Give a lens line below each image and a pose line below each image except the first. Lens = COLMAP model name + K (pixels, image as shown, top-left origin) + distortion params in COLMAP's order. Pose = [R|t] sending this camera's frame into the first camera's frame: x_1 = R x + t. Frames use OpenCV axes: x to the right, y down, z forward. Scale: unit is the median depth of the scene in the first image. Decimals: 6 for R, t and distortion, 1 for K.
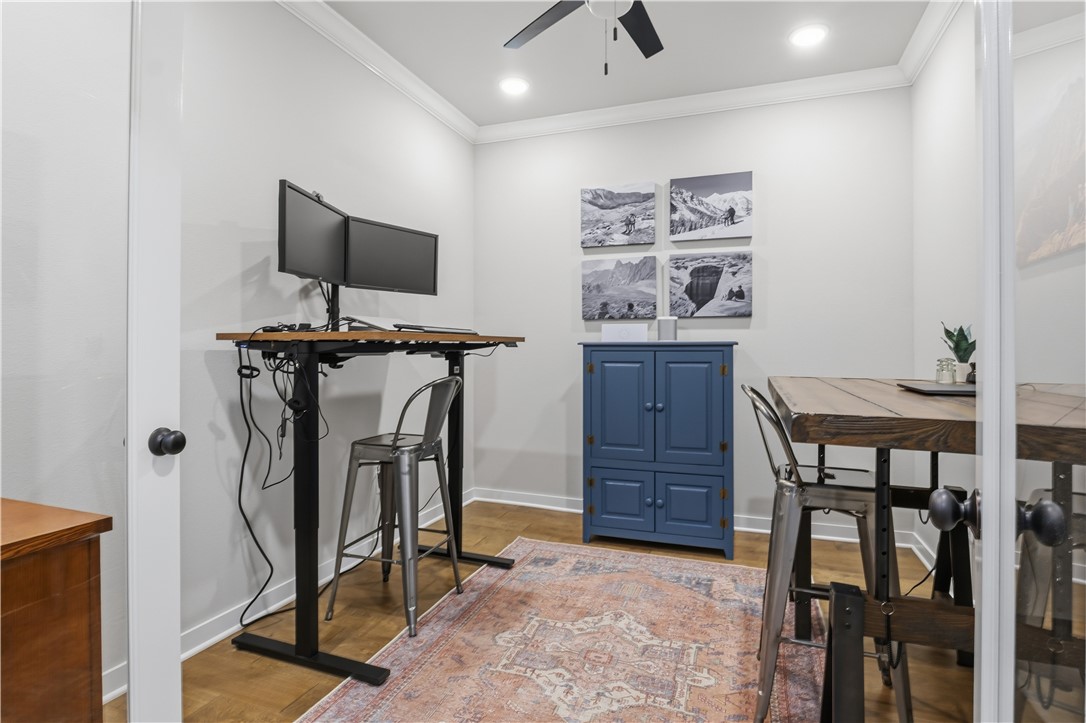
lens RADIAL K [[556.9, 0, 546.9], [0, 556.9, 342.6], [0, 0, 1]] dist [-0.003650, 0.000181]
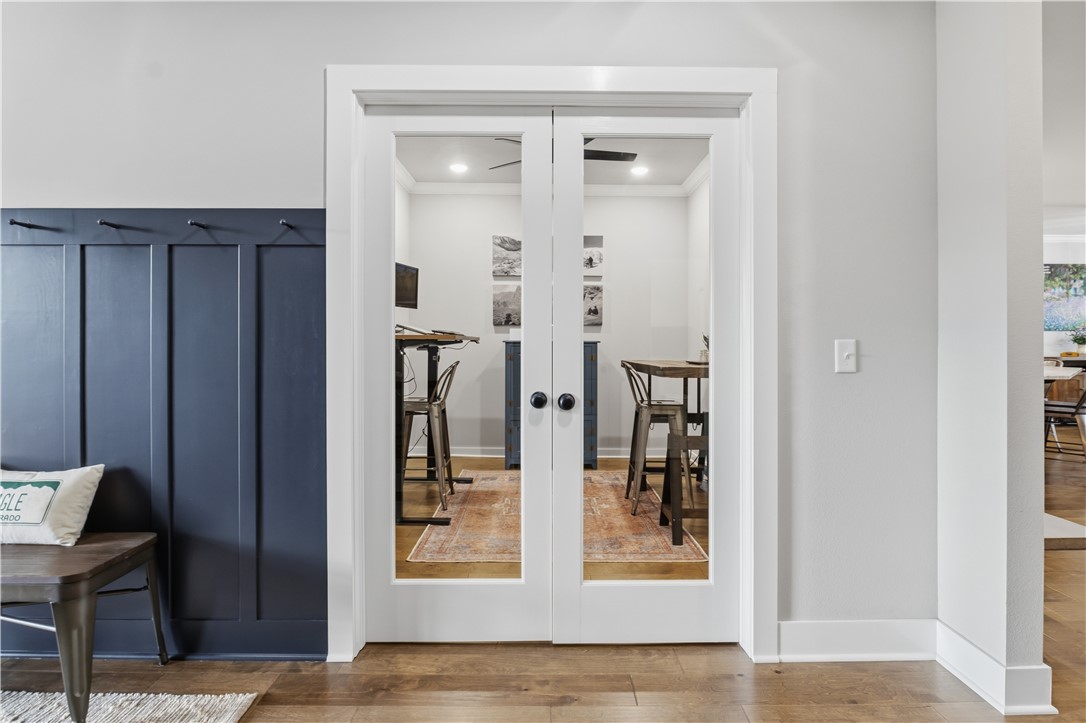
lens RADIAL K [[556.9, 0, 548.7], [0, 556.9, 334.6], [0, 0, 1]] dist [-0.003650, 0.000181]
pose [[0.936645, 0.009805, 0.350142, -0.343548], [-0.006741, 0.999928, -0.009969, -0.002602], [-0.350215, 0.006977, 0.936643, -0.462701]]
